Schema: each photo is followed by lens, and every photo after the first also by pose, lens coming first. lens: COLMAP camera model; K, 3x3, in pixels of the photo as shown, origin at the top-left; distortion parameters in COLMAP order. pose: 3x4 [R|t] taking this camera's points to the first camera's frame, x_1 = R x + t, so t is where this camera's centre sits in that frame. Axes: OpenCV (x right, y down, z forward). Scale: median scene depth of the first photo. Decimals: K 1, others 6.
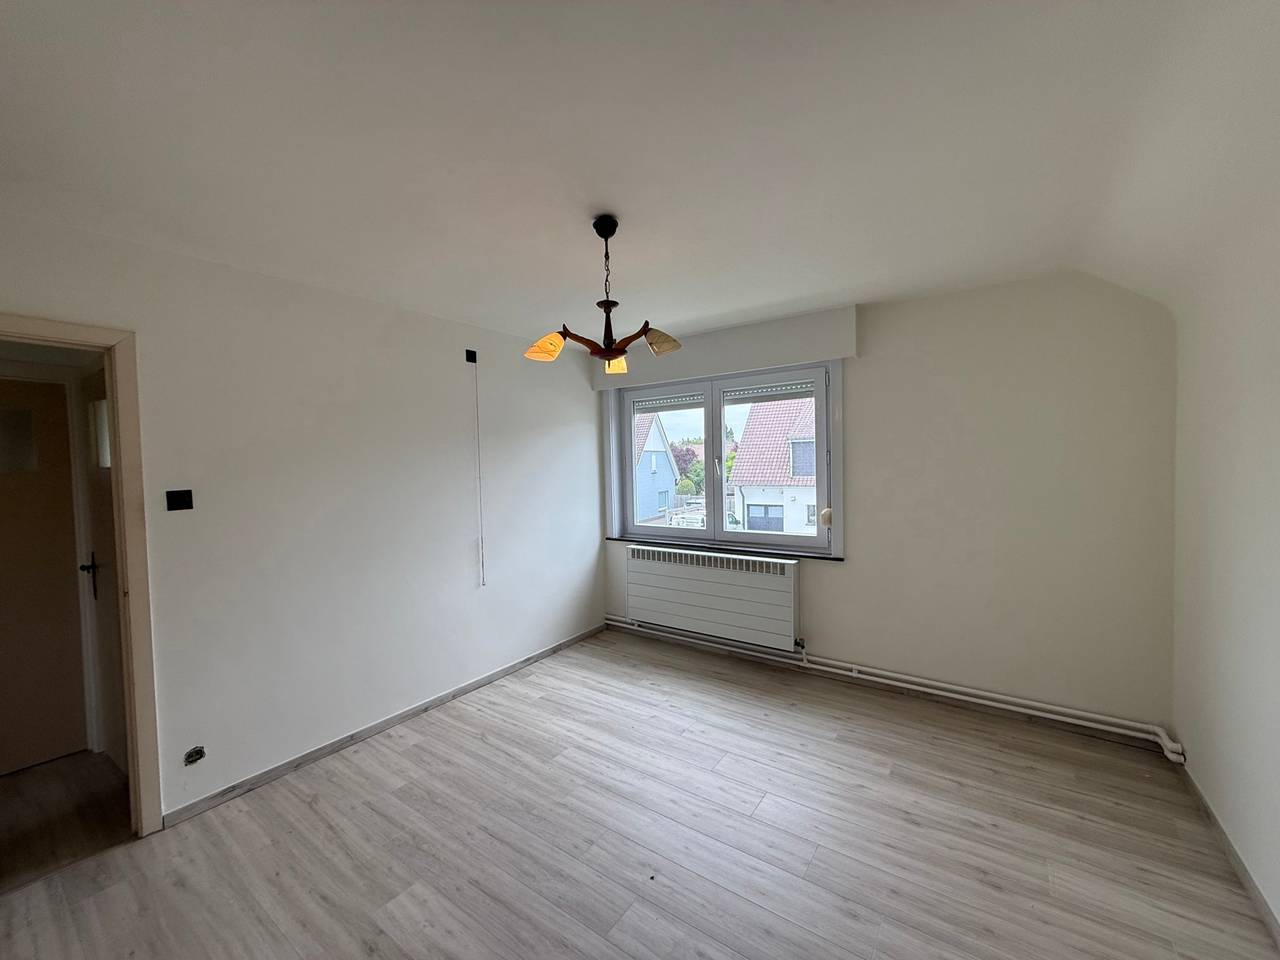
lens RADIAL K [[508.8, 0, 635.6], [0, 508.8, 480.1], [0, 0, 1]] dist [-0.000202, 0.000230]
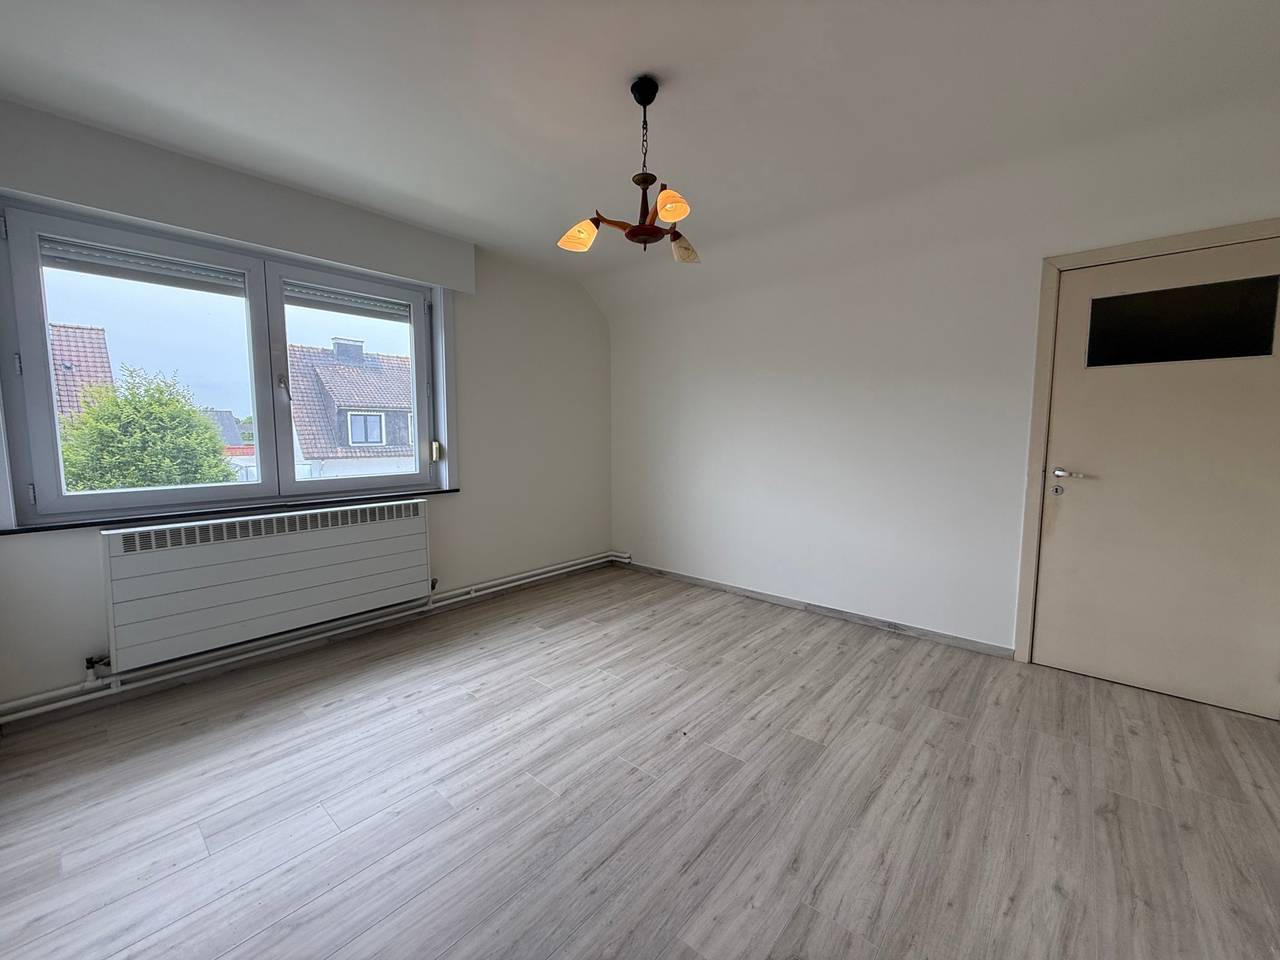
lens RADIAL K [[508.8, 0, 635.6], [0, 508.8, 480.1], [0, 0, 1]] dist [-0.000202, 0.000230]
pose [[0.098745, -0.072891, 0.992440, -0.694346], [0.032510, 0.997018, 0.069992, 0.090029], [-0.994582, 0.025353, 0.100820, 0.643178]]
